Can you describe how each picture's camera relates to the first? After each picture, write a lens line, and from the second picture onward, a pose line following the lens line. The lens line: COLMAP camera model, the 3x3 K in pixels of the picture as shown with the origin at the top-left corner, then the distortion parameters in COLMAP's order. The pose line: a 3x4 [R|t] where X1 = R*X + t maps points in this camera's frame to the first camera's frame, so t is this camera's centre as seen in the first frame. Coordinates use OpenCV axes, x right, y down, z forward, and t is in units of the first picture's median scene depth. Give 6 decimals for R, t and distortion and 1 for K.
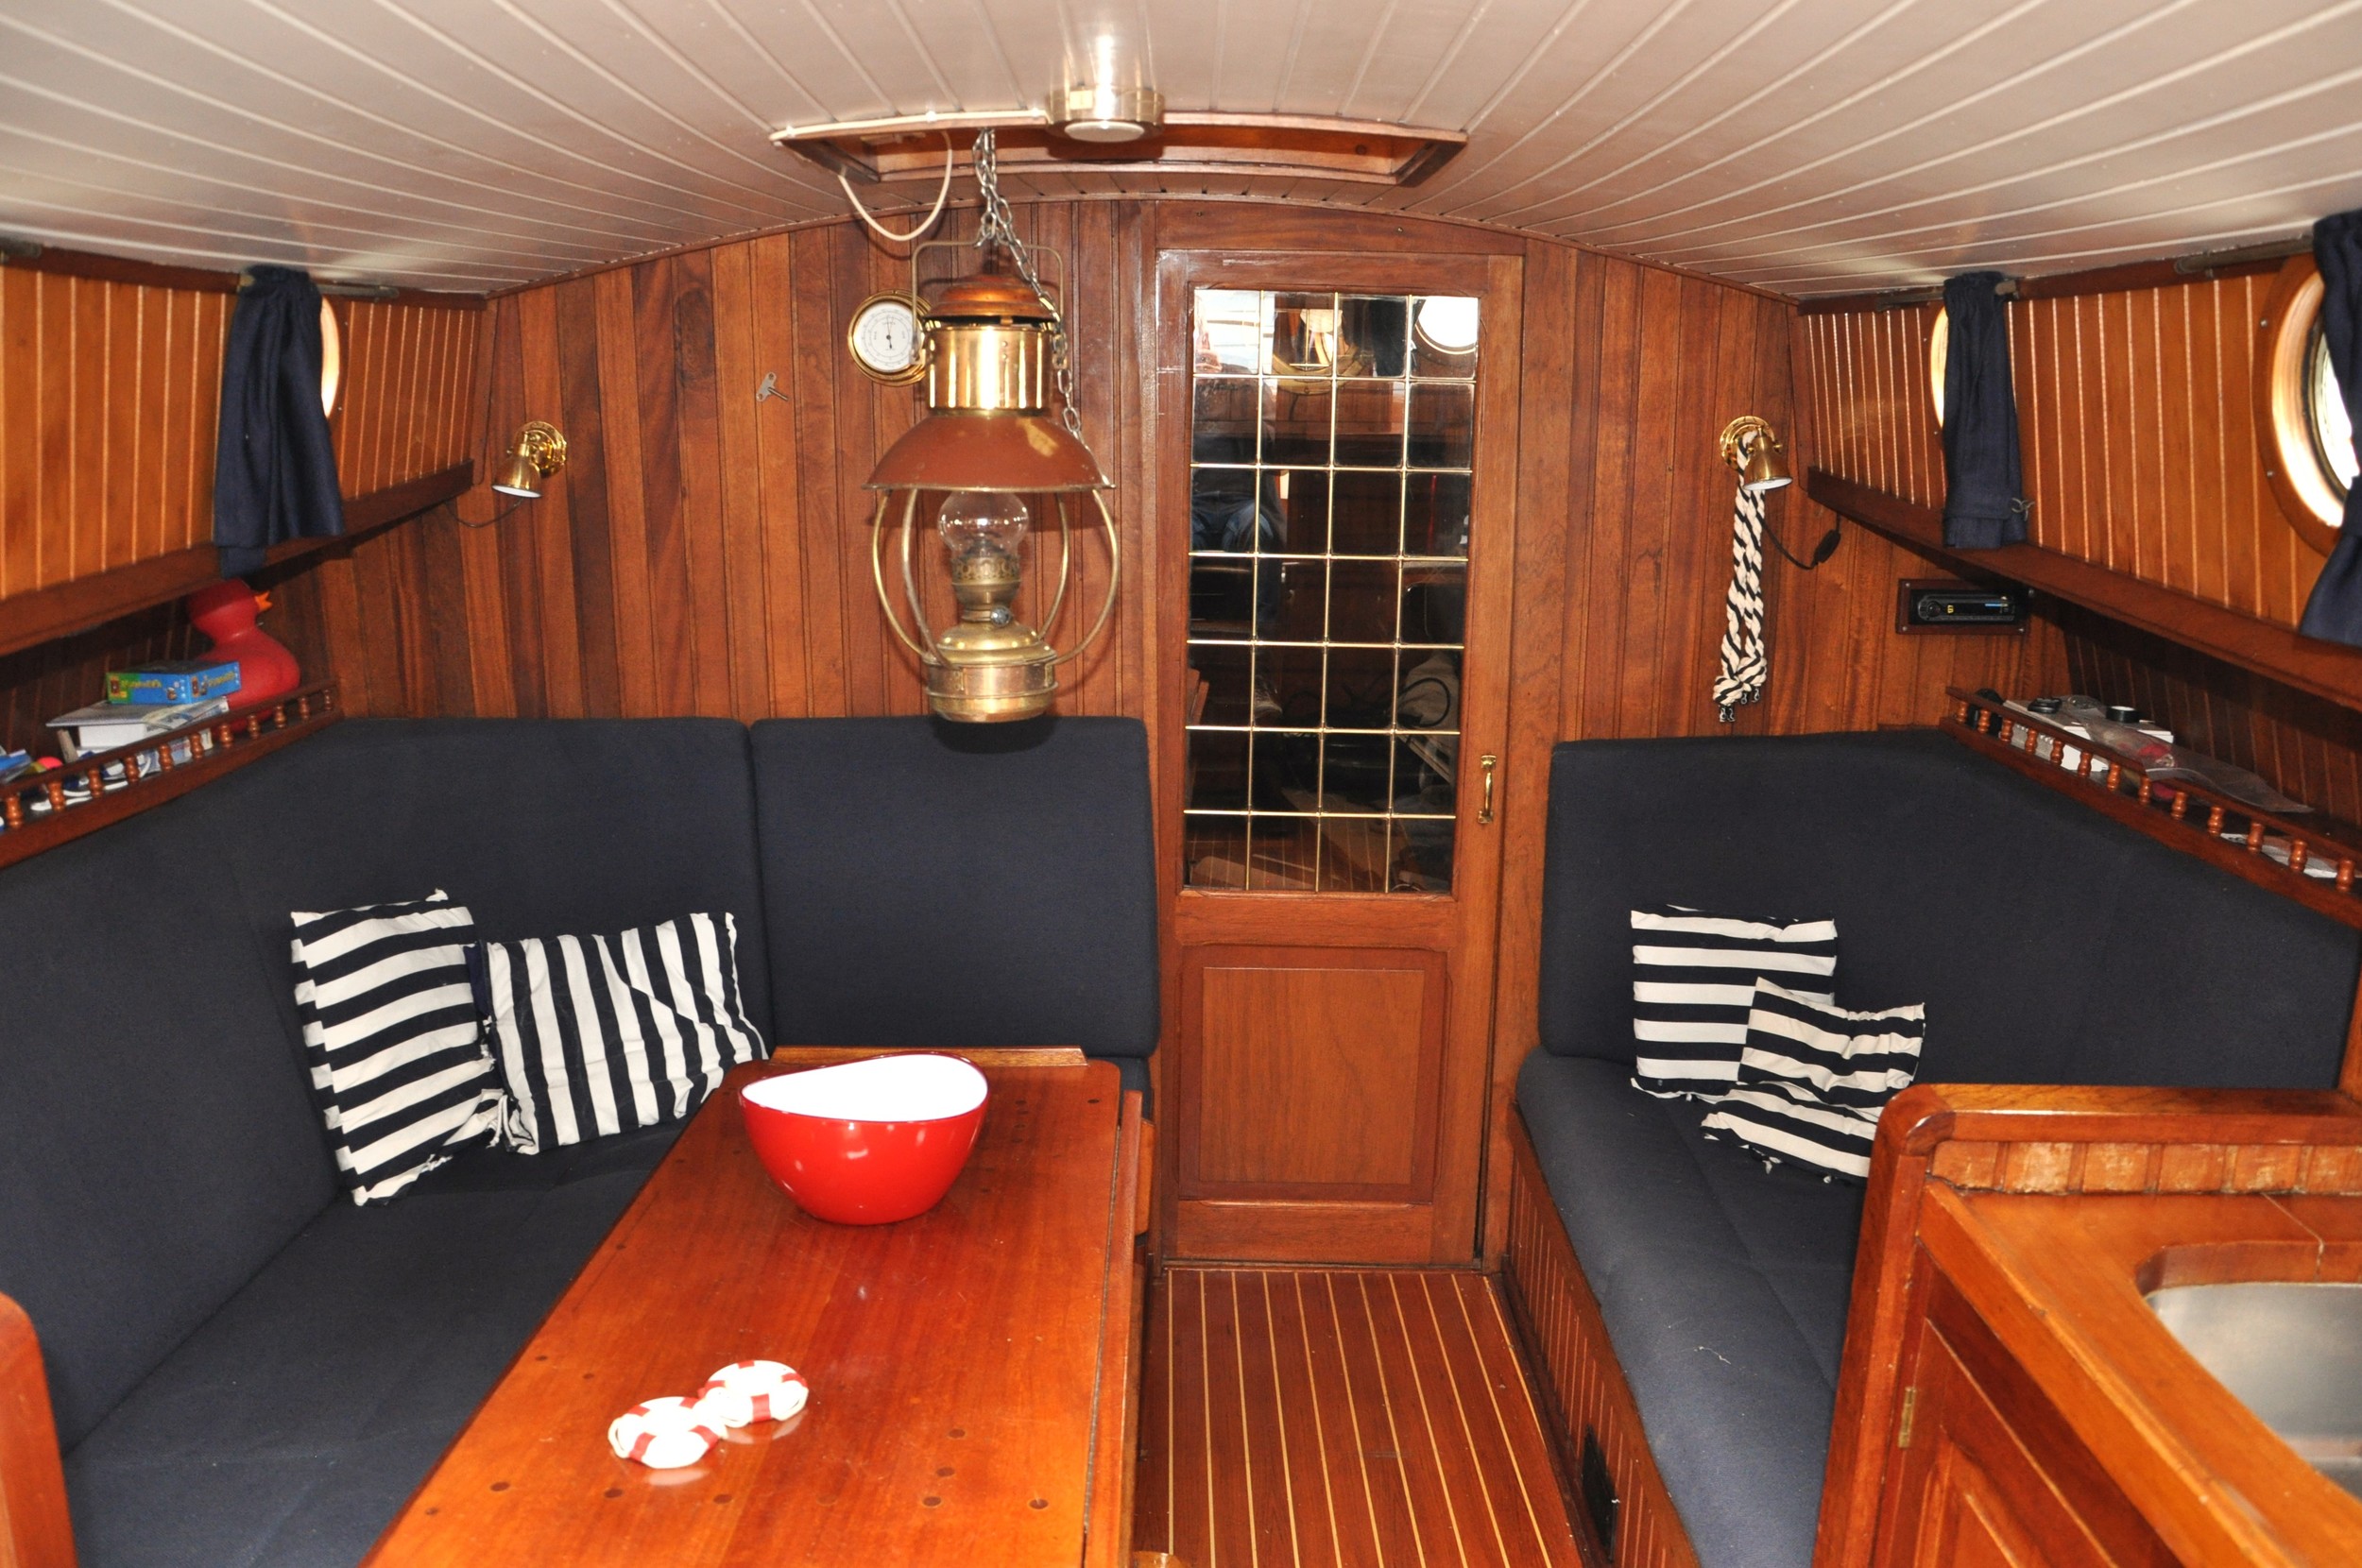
lens RADIAL K [[1829.4, 0, 1183.9], [0, 1829.4, 800.2], [0, 0, 1]] dist [-0.163086, 0.112779]
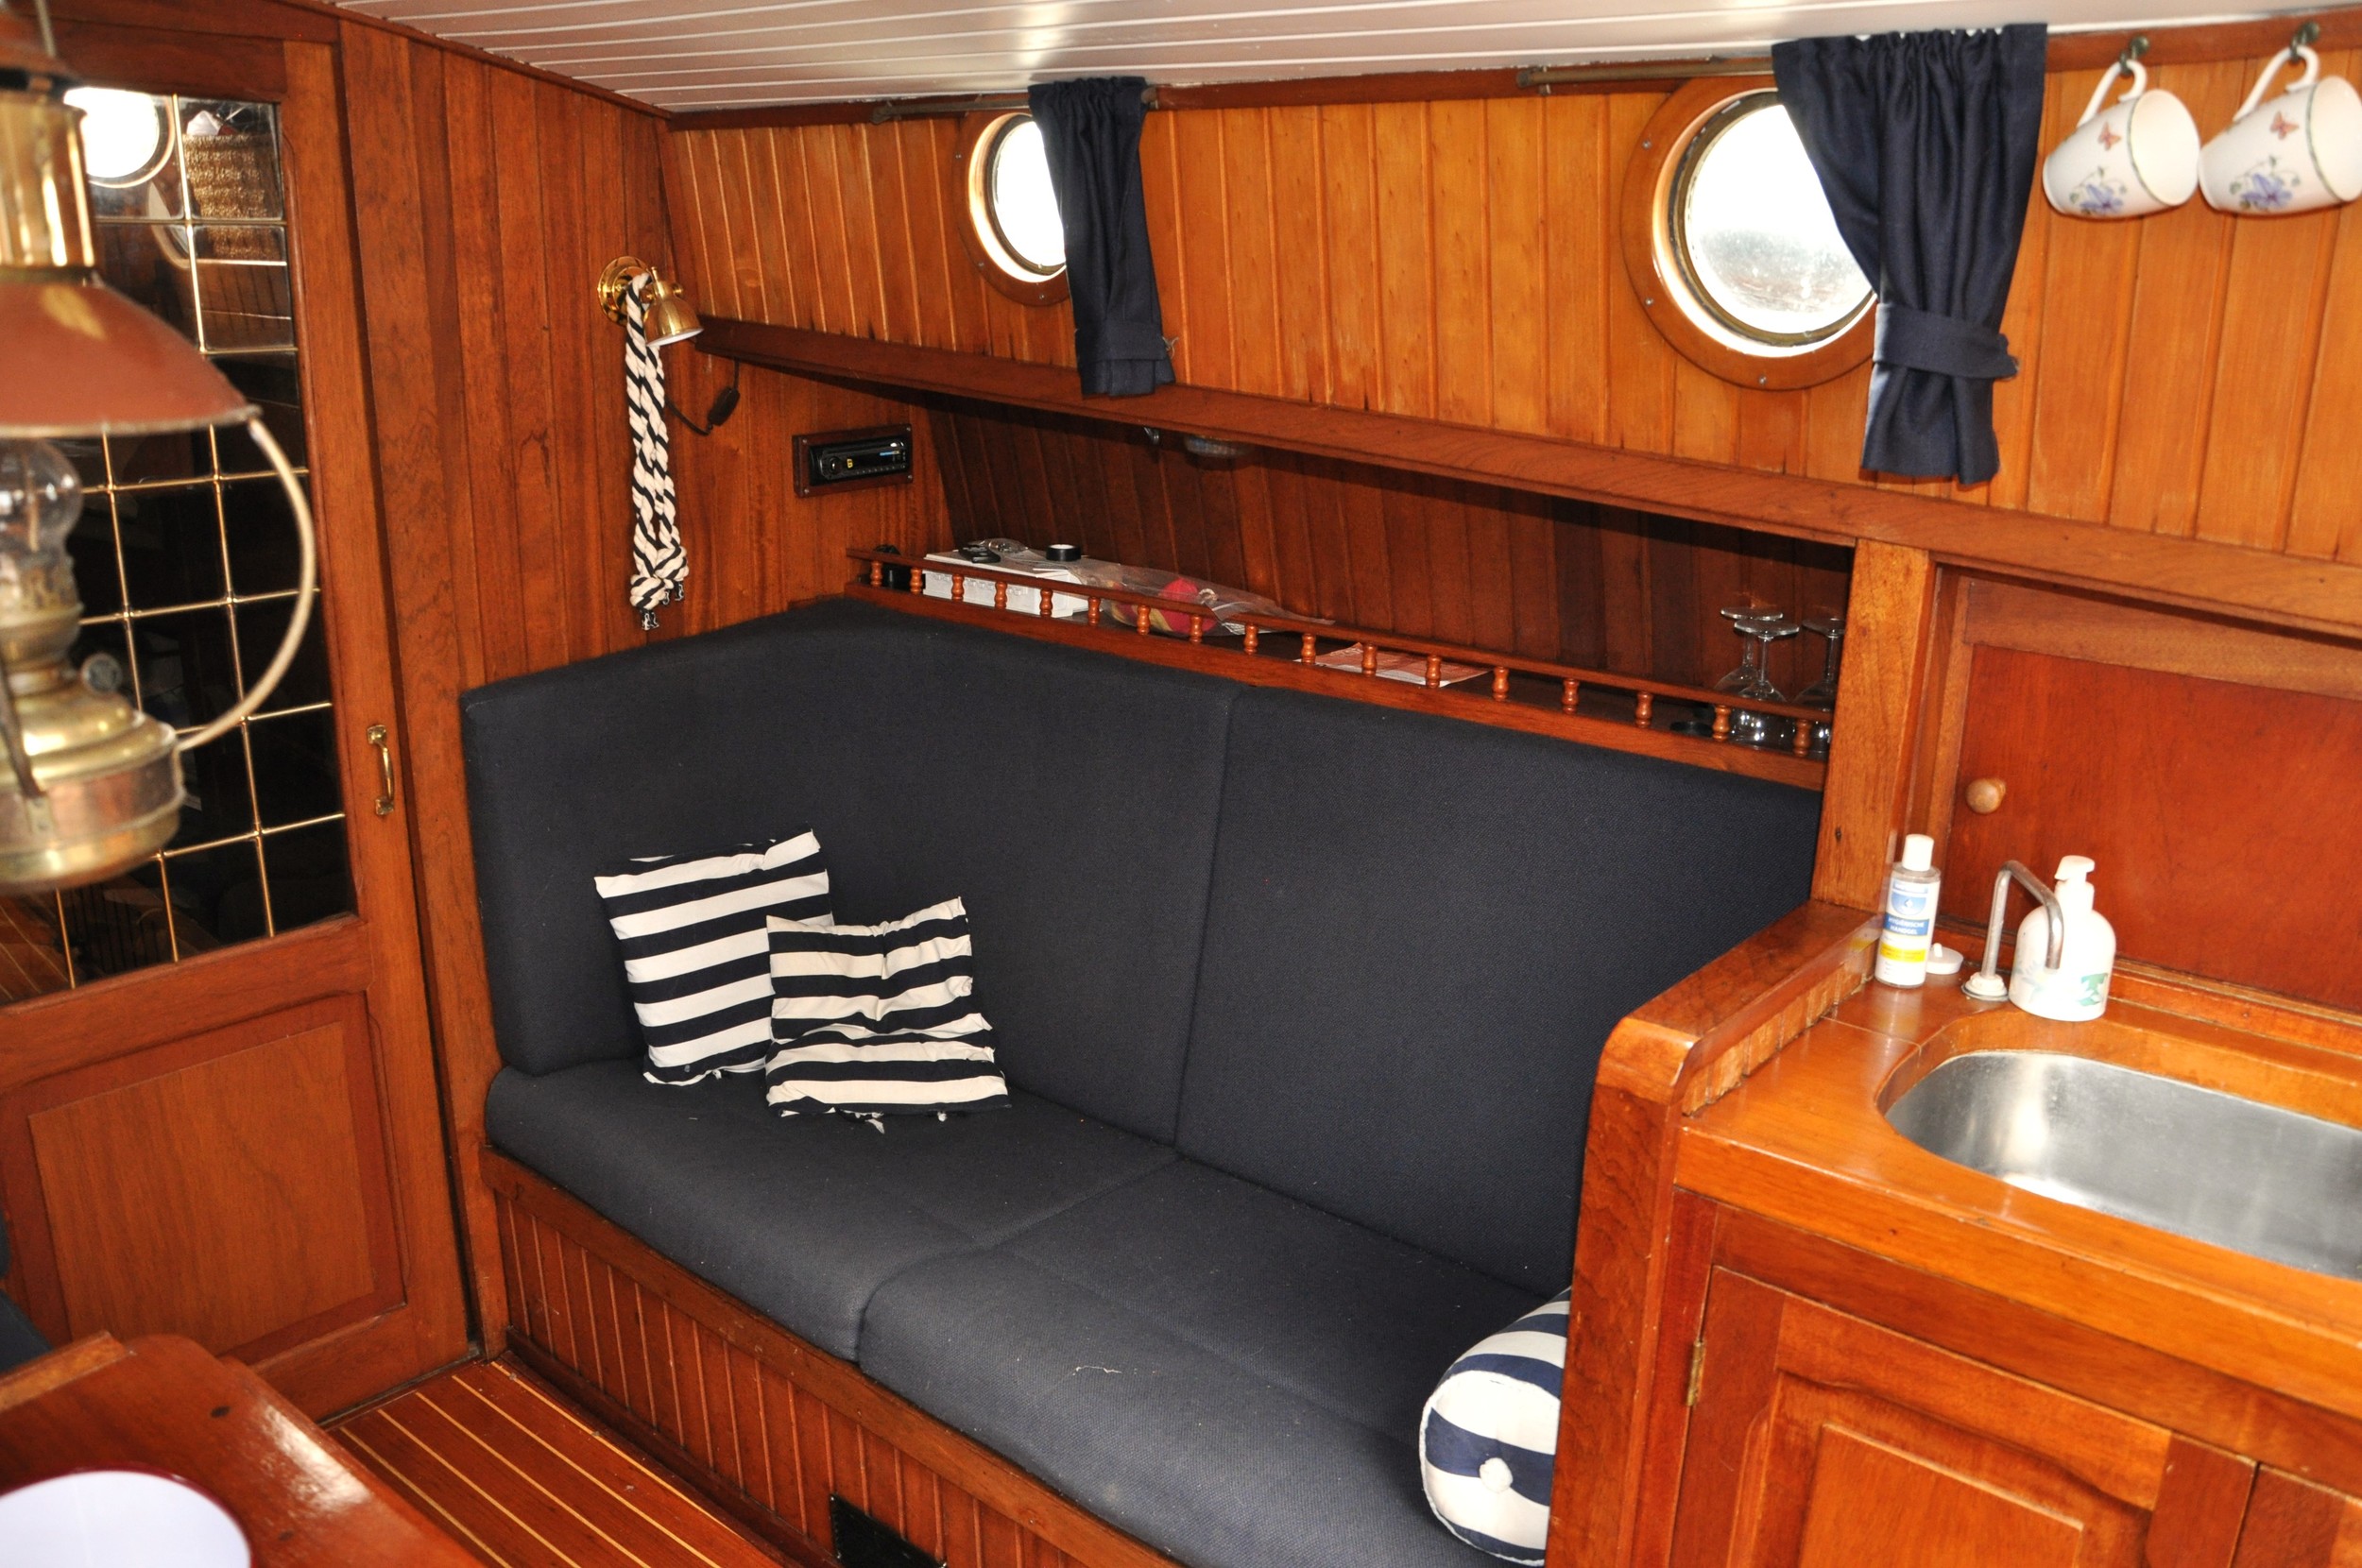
lens RADIAL K [[1829.4, 0, 1183.9], [0, 1829.4, 800.2], [0, 0, 1]] dist [-0.163086, 0.112779]
pose [[0.640420, -0.225460, 0.734187, -0.176520], [0.162231, 0.974083, 0.157617, -0.059927], [-0.750695, 0.018167, 0.660399, 0.278938]]
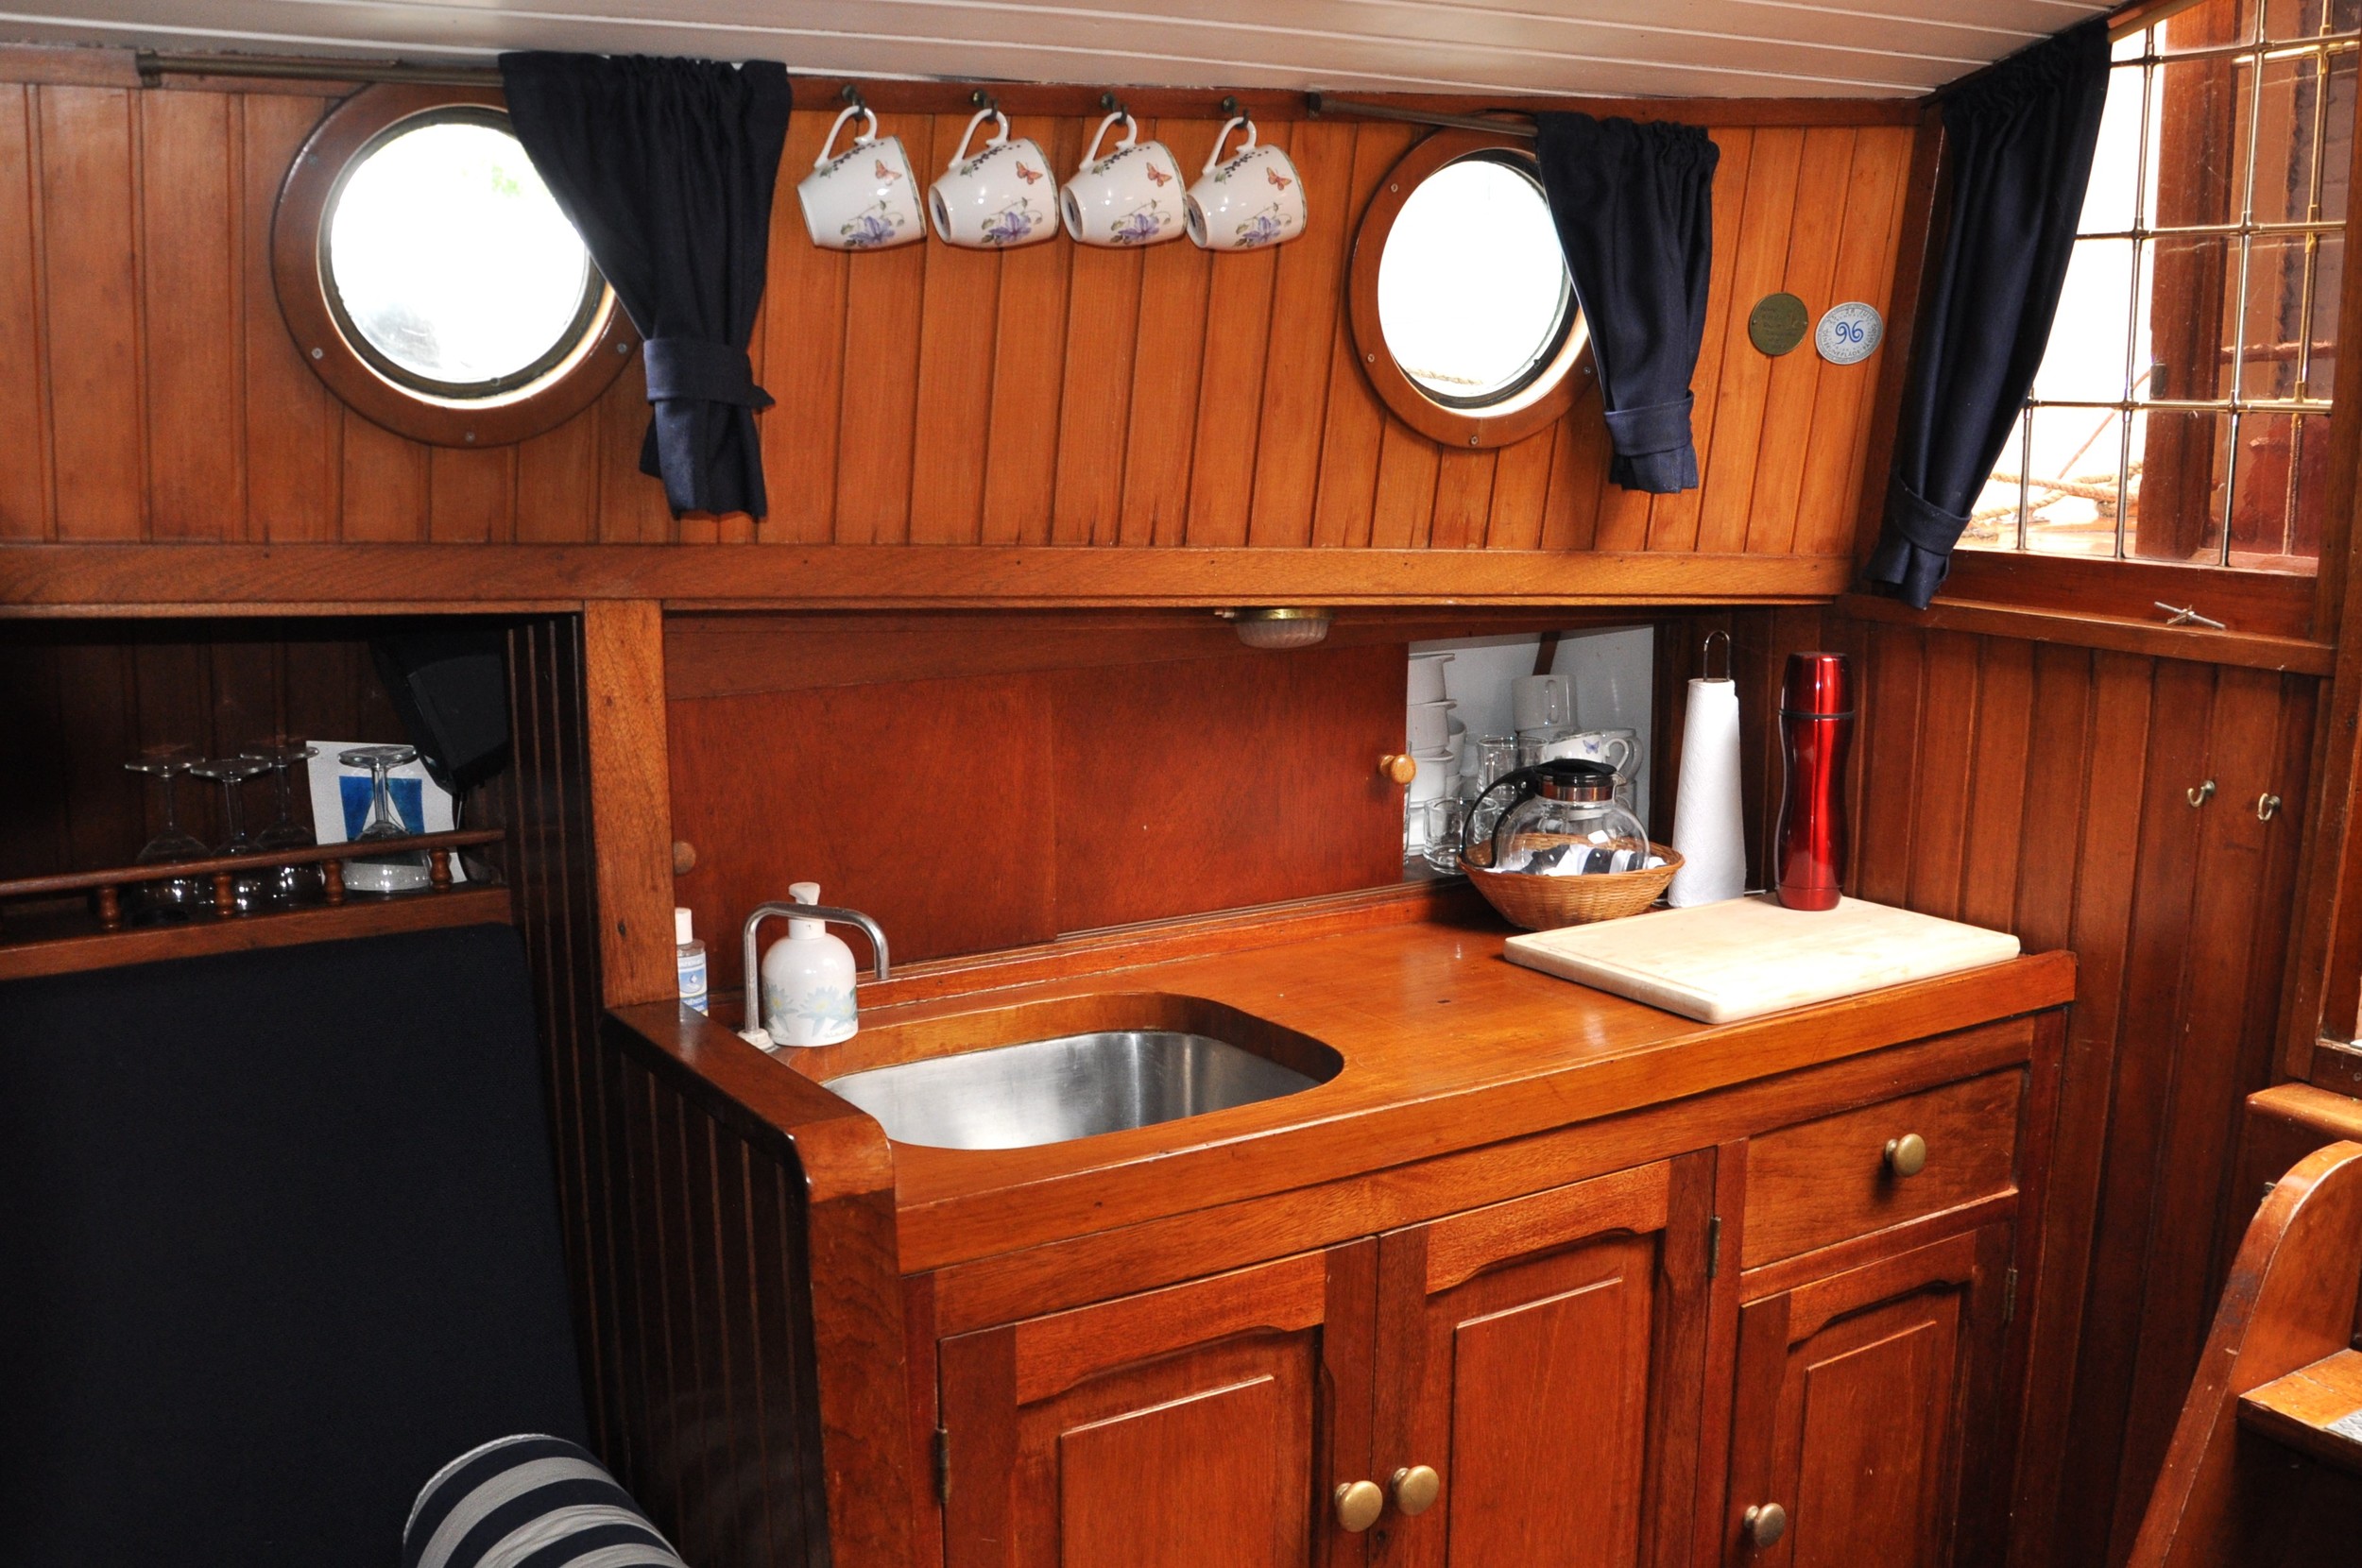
lens RADIAL K [[2274.0, 0, 1181.0], [0, 2274.0, 784.0], [0, 0, 1]] dist [-0.104576, 0.011047]
pose [[-0.546435, -0.155151, 0.823005, -0.230362], [0.176298, 0.939362, 0.294139, -0.117779], [-0.818736, 0.305822, -0.485947, 0.622060]]
